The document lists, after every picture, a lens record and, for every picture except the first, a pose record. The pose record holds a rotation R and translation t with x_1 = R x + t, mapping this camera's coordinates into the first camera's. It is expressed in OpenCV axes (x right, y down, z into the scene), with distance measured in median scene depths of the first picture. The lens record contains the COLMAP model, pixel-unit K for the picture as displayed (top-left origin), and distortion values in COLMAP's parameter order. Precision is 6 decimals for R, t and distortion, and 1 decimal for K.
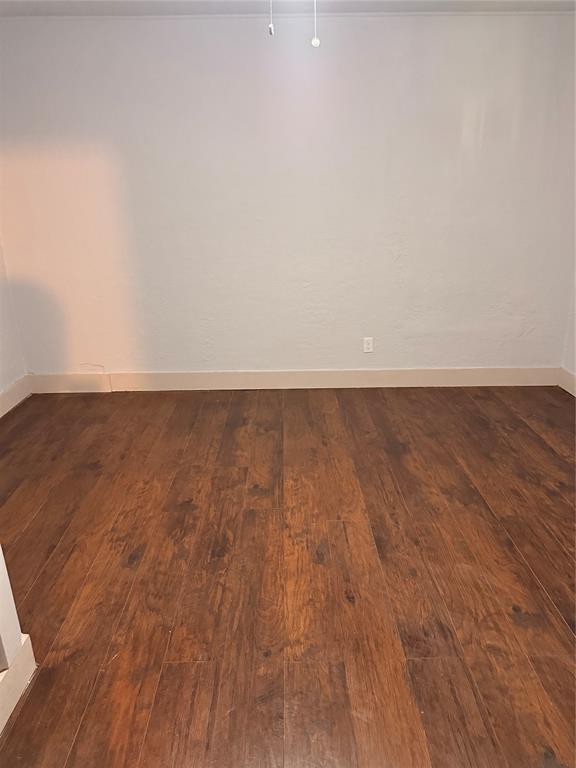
lens RADIAL K [[553.7, 0, 288.0], [0, 553.7, 384.0], [0, 0, 1]] dist [0.169582, -0.293017]
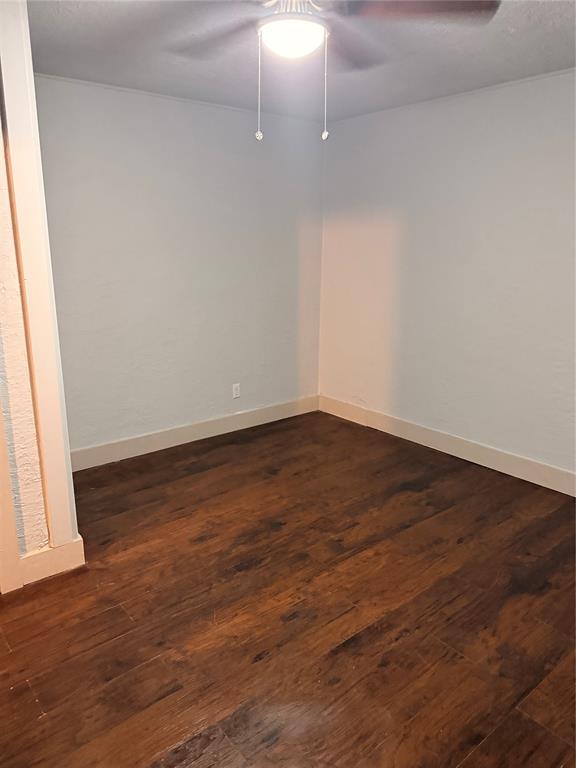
lens RADIAL K [[540.2, 0, 280.4], [0, 540.2, 383.9], [0, 0, 1]] dist [0.032231, -0.032379]
pose [[0.629838, 0.217192, -0.745742, 0.553110], [-0.270635, 0.961309, 0.051402, -0.114548], [0.728053, 0.169449, 0.664249, 0.211580]]
